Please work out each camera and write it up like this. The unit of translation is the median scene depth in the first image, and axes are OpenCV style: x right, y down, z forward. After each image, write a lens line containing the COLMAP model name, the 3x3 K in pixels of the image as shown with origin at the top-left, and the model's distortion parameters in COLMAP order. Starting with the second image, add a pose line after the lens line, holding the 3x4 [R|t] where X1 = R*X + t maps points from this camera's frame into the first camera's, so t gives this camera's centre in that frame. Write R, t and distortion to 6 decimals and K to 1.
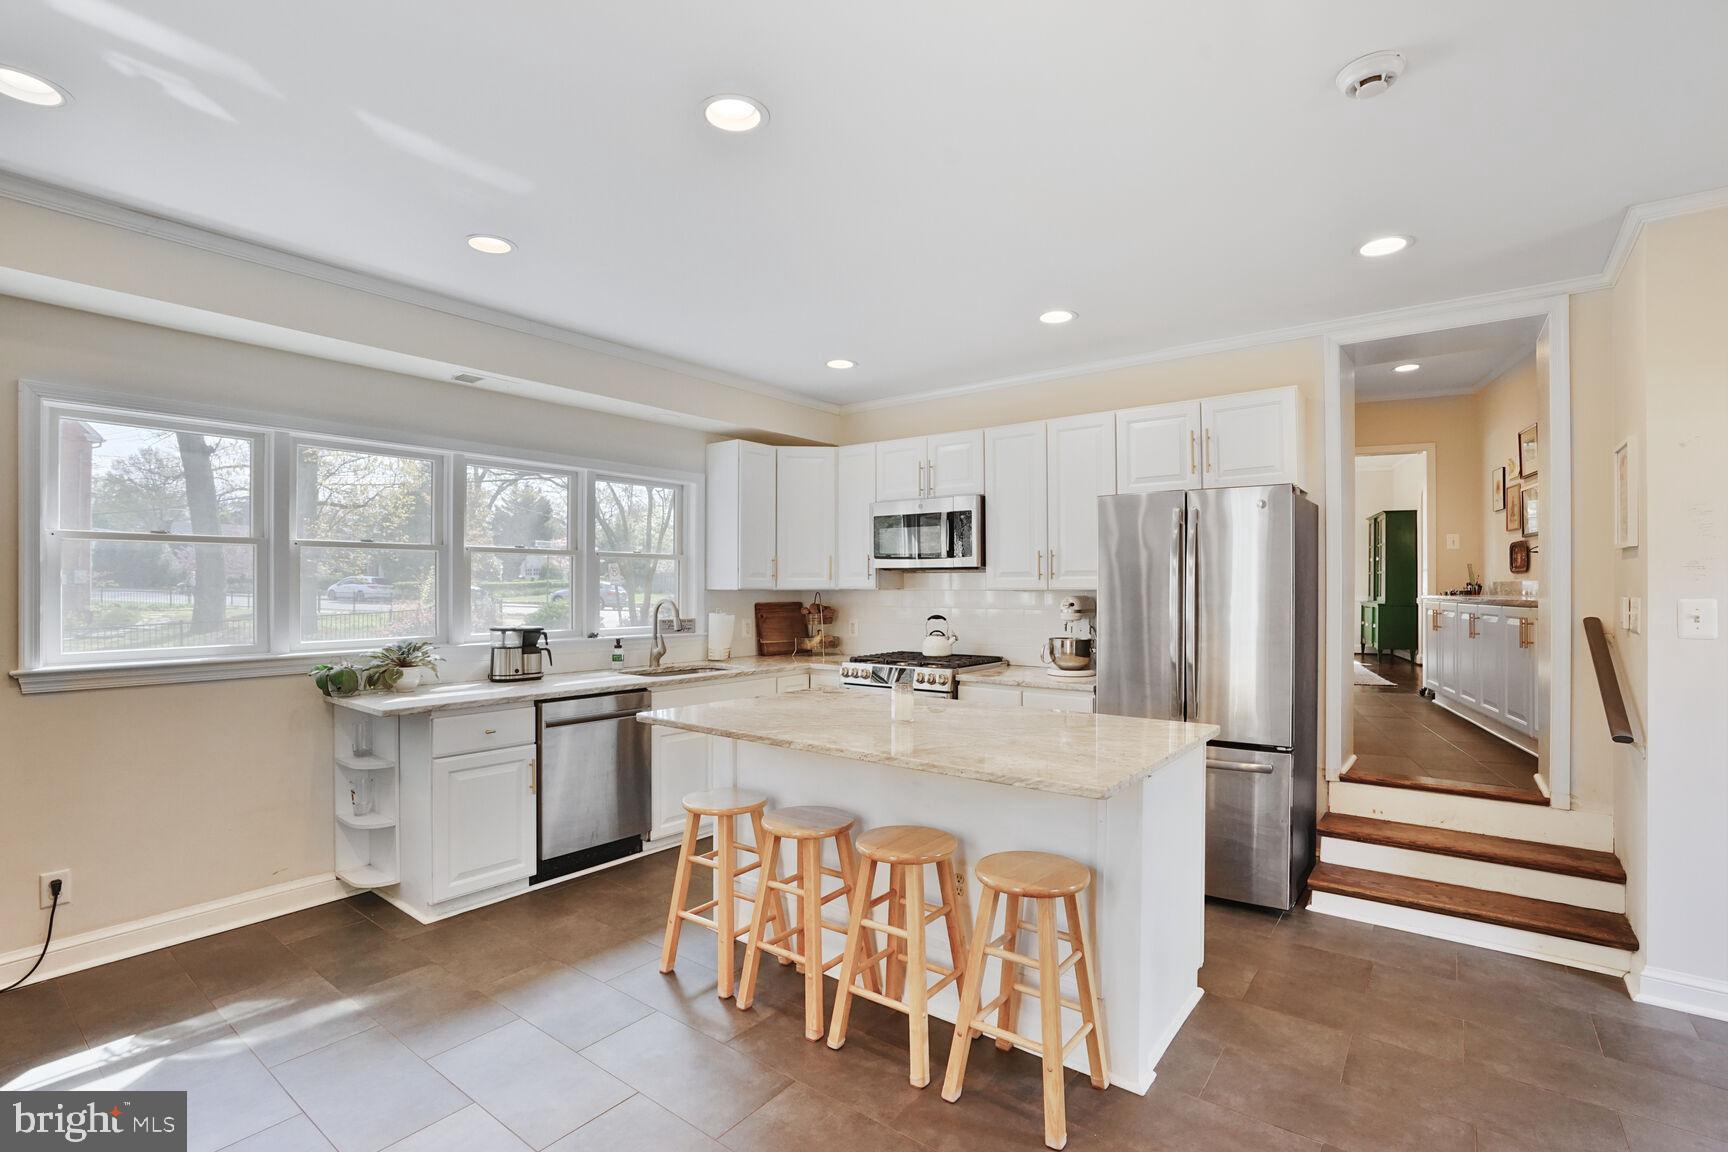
lens RADIAL K [[853.8, 0, 839.9], [0, 853.8, 575.7], [0, 0, 1]] dist [-0.055964, 0.022097]
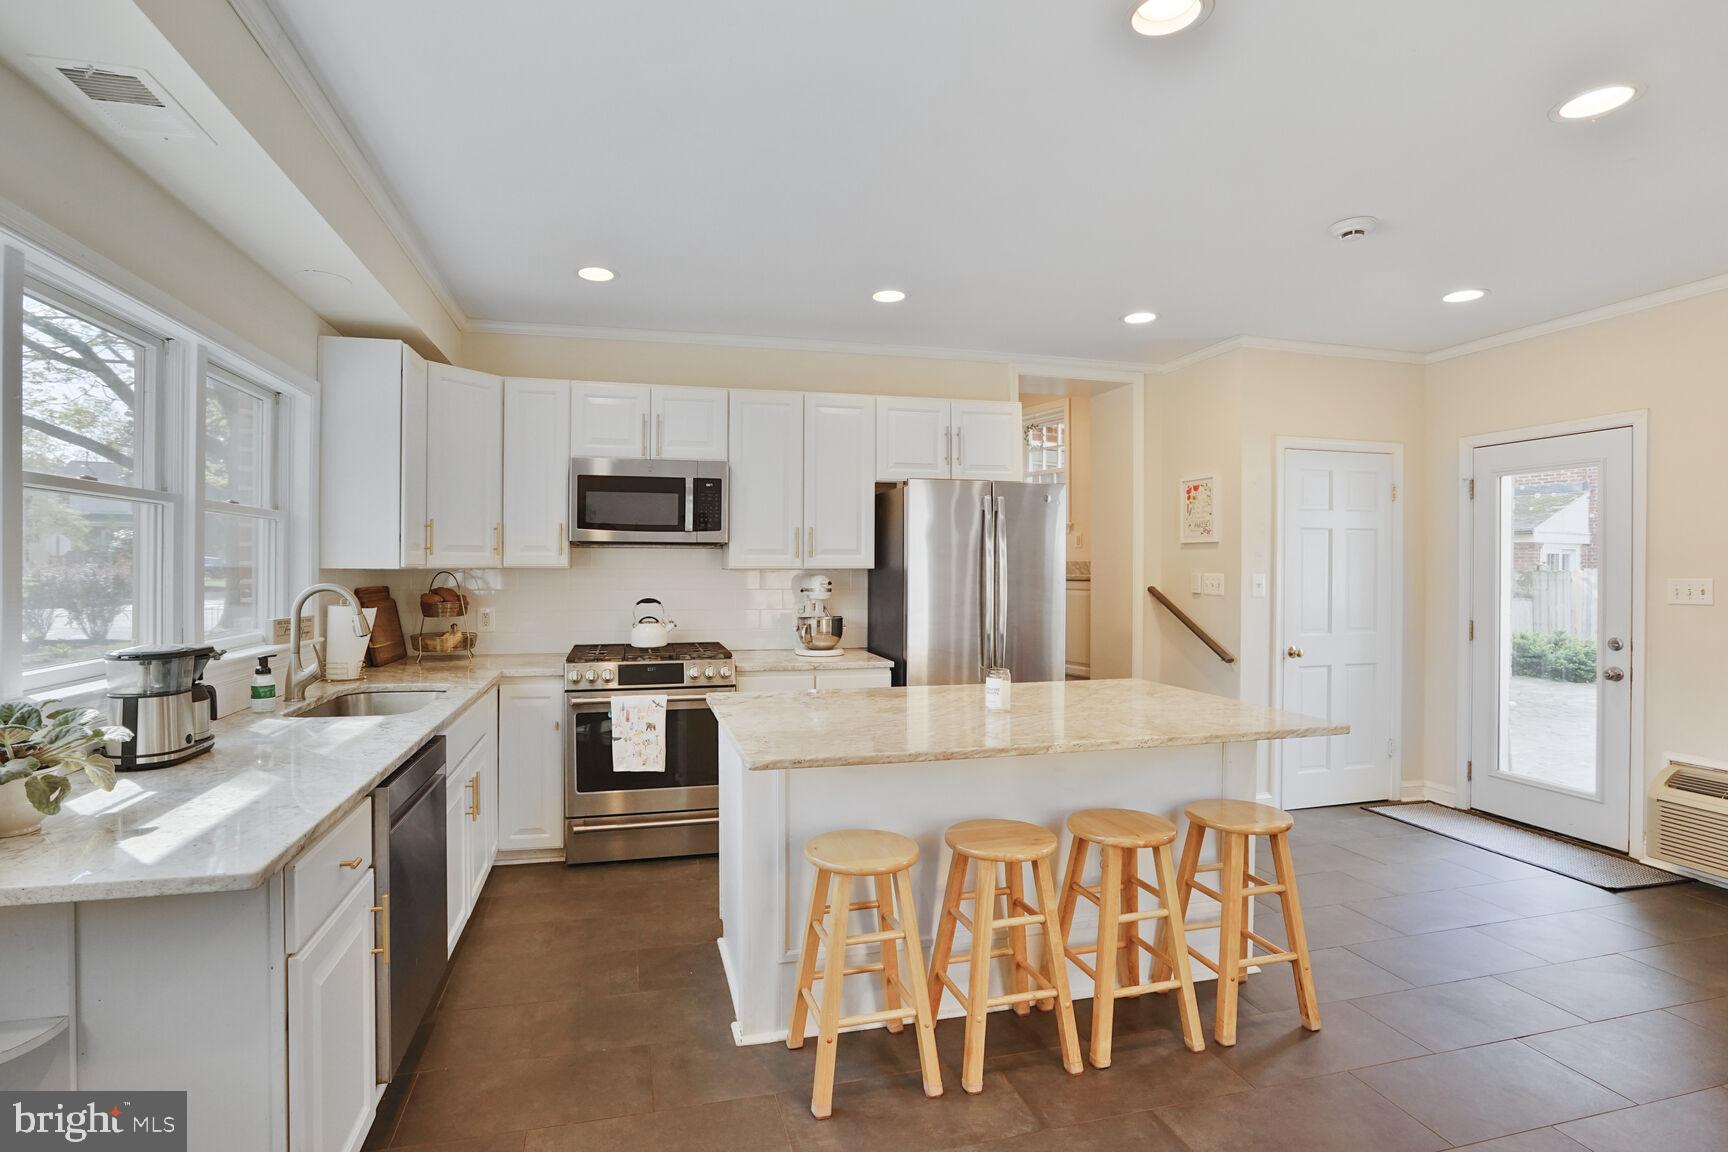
lens RADIAL K [[821.4, 0, 866.4], [0, 821.4, 591.2], [0, 0, 1]] dist [-0.057205, 0.031286]
pose [[0.584749, -0.021025, 0.810941, -0.454859], [-0.011659, 0.999343, 0.034317, 0.009254], [-0.811130, -0.029522, 0.584120, 0.379531]]
